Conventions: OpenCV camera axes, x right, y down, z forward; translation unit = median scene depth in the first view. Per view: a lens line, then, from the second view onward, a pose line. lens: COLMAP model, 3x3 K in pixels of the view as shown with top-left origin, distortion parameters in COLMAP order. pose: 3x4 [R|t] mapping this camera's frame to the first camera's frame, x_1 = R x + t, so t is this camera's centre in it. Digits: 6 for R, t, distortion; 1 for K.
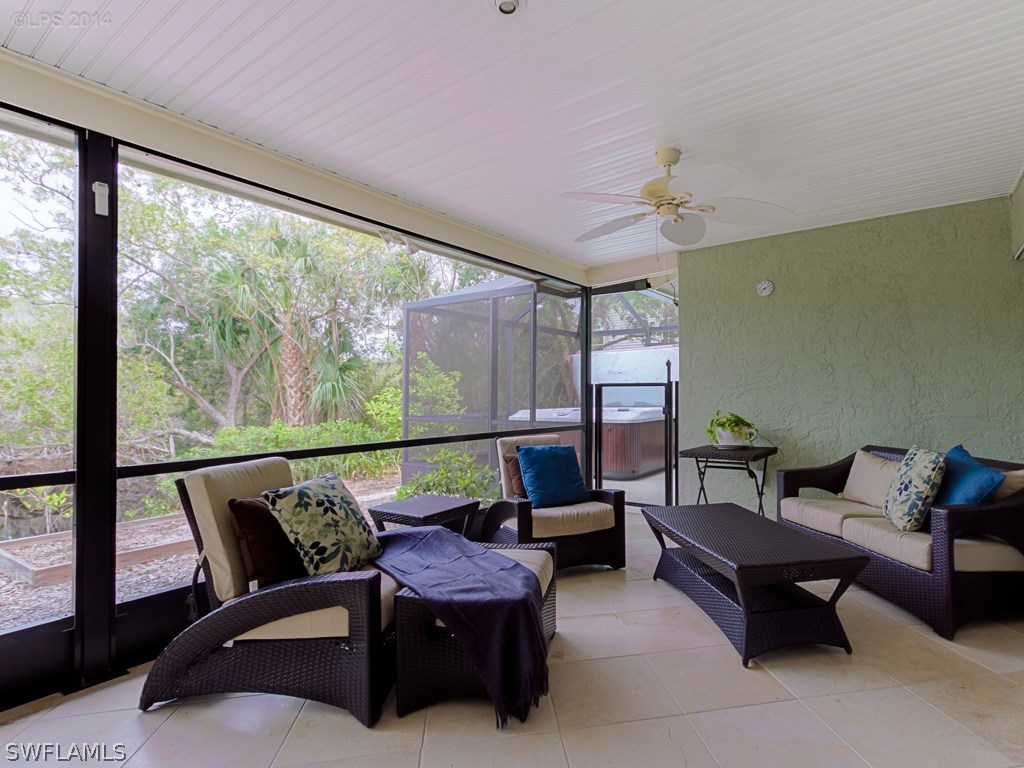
lens RADIAL K [[513.7, 0, 575.3], [0, 513.7, 389.4], [0, 0, 1]] dist [-0.002392, 0.000173]
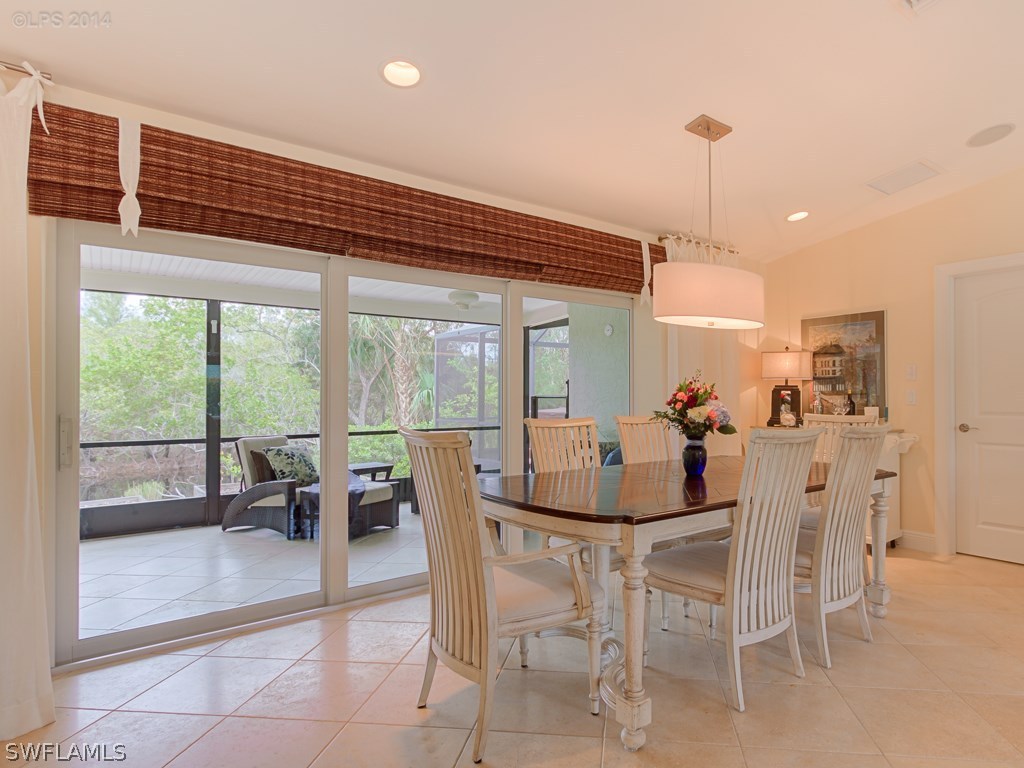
lens RADIAL K [[584.1, 0, 579.0], [0, 584.1, 386.9], [0, 0, 1]] dist [-0.004287, 0.000674]
pose [[0.953459, -0.005280, -0.301476, 1.544672], [0.003628, 0.999975, -0.006040, -0.062620], [0.301500, 0.004665, 0.953455, -1.106887]]
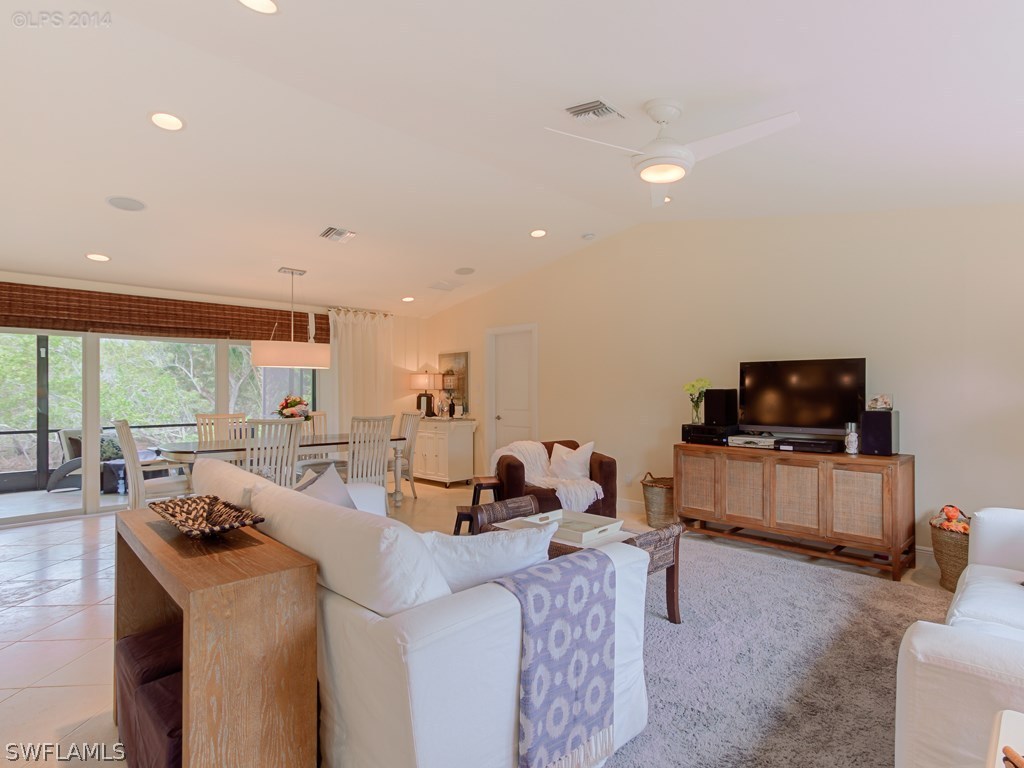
lens RADIAL K [[530.8, 0, 578.3], [0, 530.8, 387.8], [0, 0, 1]] dist [-0.000728, 0.001422]
pose [[0.989899, -0.004051, -0.141715, 3.186322], [0.004351, 0.999989, 0.001808, -0.121299], [0.141706, -0.002407, 0.989906, -2.061041]]
